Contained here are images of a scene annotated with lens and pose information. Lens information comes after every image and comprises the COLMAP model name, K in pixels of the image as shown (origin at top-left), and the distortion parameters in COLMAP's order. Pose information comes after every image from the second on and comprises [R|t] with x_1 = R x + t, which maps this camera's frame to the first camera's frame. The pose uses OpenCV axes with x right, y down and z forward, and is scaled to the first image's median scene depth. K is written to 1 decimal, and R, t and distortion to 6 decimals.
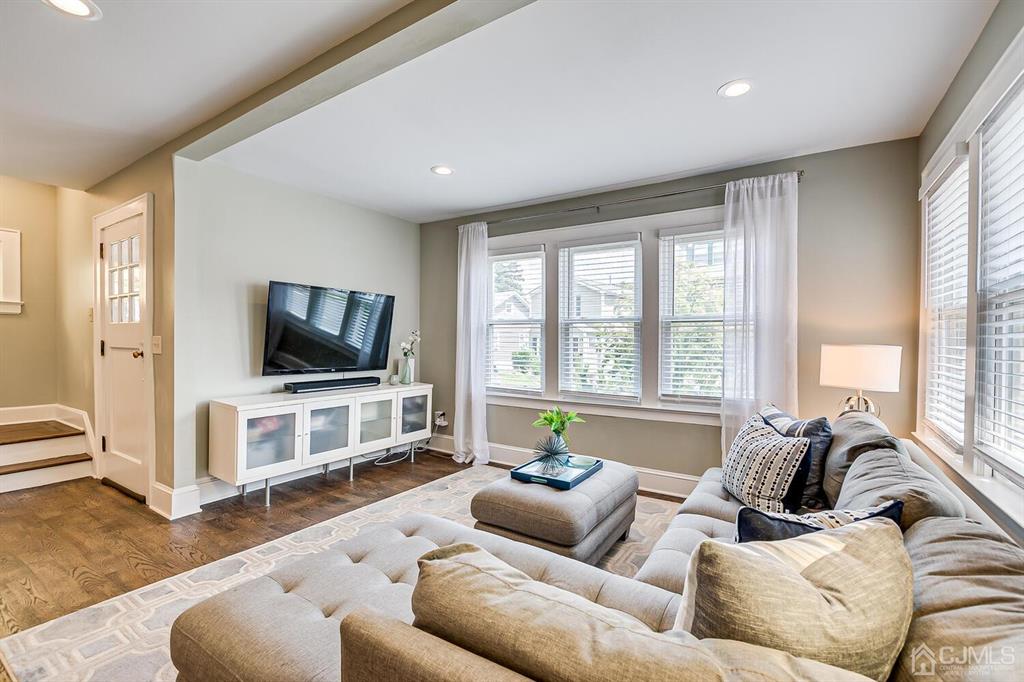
lens RADIAL K [[452.5, 0, 508.3], [0, 452.5, 344.3], [0, 0, 1]] dist [-0.023499, 0.004517]
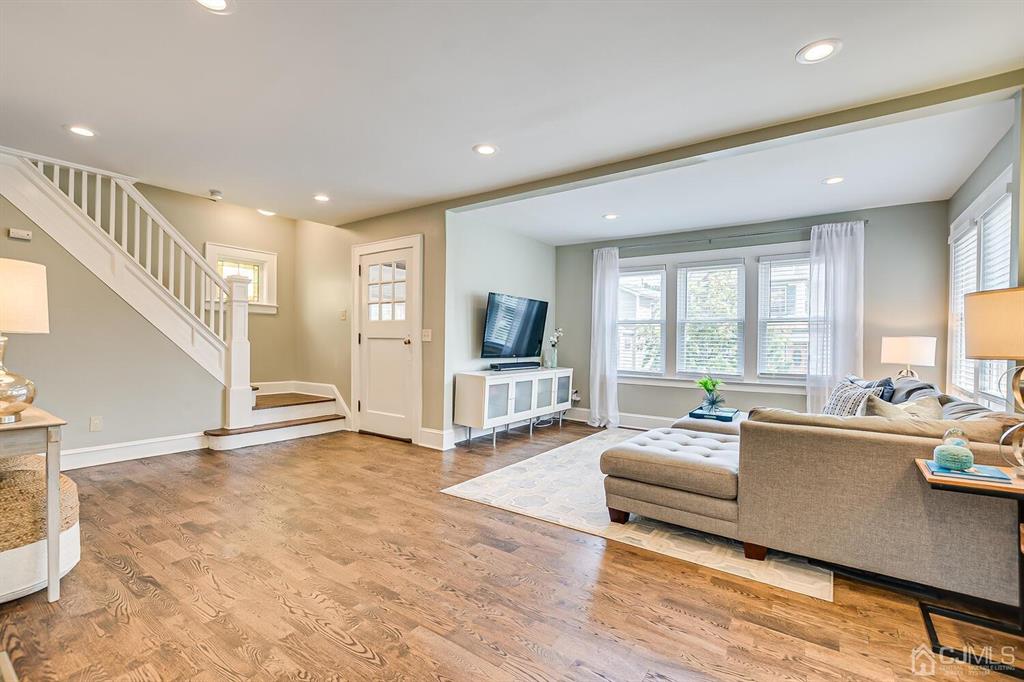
lens RADIAL K [[452.5, 0, 510.5], [0, 452.5, 344.8], [0, 0, 1]] dist [-0.023499, 0.004517]
pose [[0.999209, 0.005677, -0.039362, -0.386173], [-0.005742, 0.999982, -0.001531, 0.028397], [0.039353, 0.001756, 0.999224, -0.434560]]
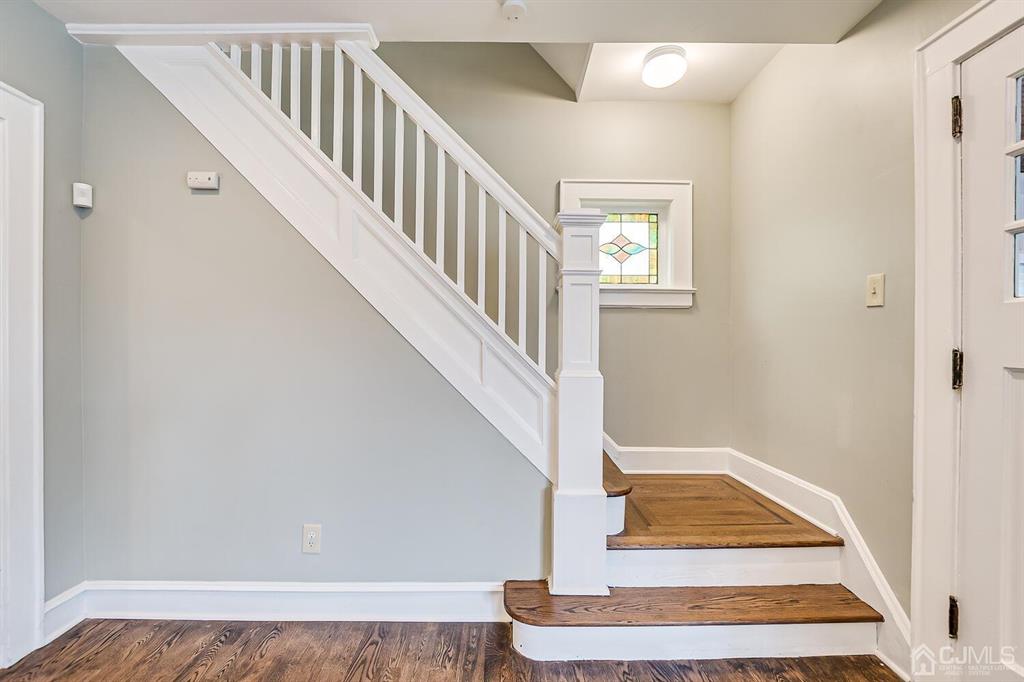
lens RADIAL K [[452.5, 0, 509.1], [0, 452.5, 346.6], [0, 0, 1]] dist [-0.023499, 0.004517]
pose [[0.559113, 0.000836, -0.829091, -0.838226], [-0.005118, 0.999984, -0.002443, -0.009129], [0.829076, 0.005609, 0.559108, 0.480852]]
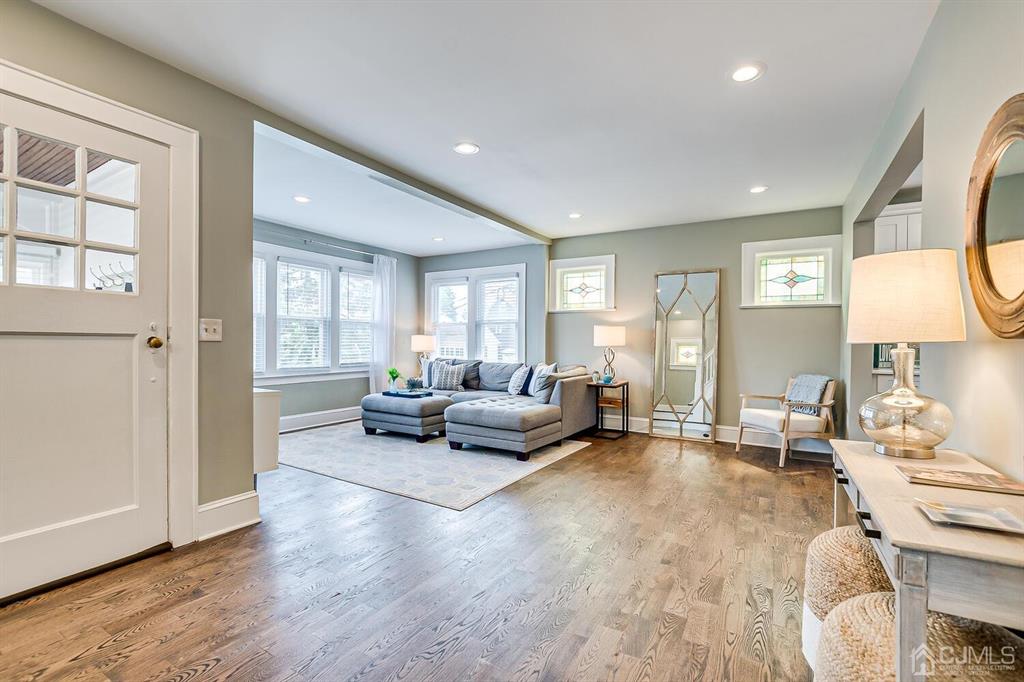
lens RADIAL K [[452.5, 0, 512.7], [0, 452.5, 343.2], [0, 0, 1]] dist [-0.023499, 0.004517]
pose [[-0.046387, -0.011228, 0.998860, -1.394414], [-0.000329, 0.999937, 0.011225, 0.013730], [-0.998924, 0.000192, -0.046388, 0.431392]]
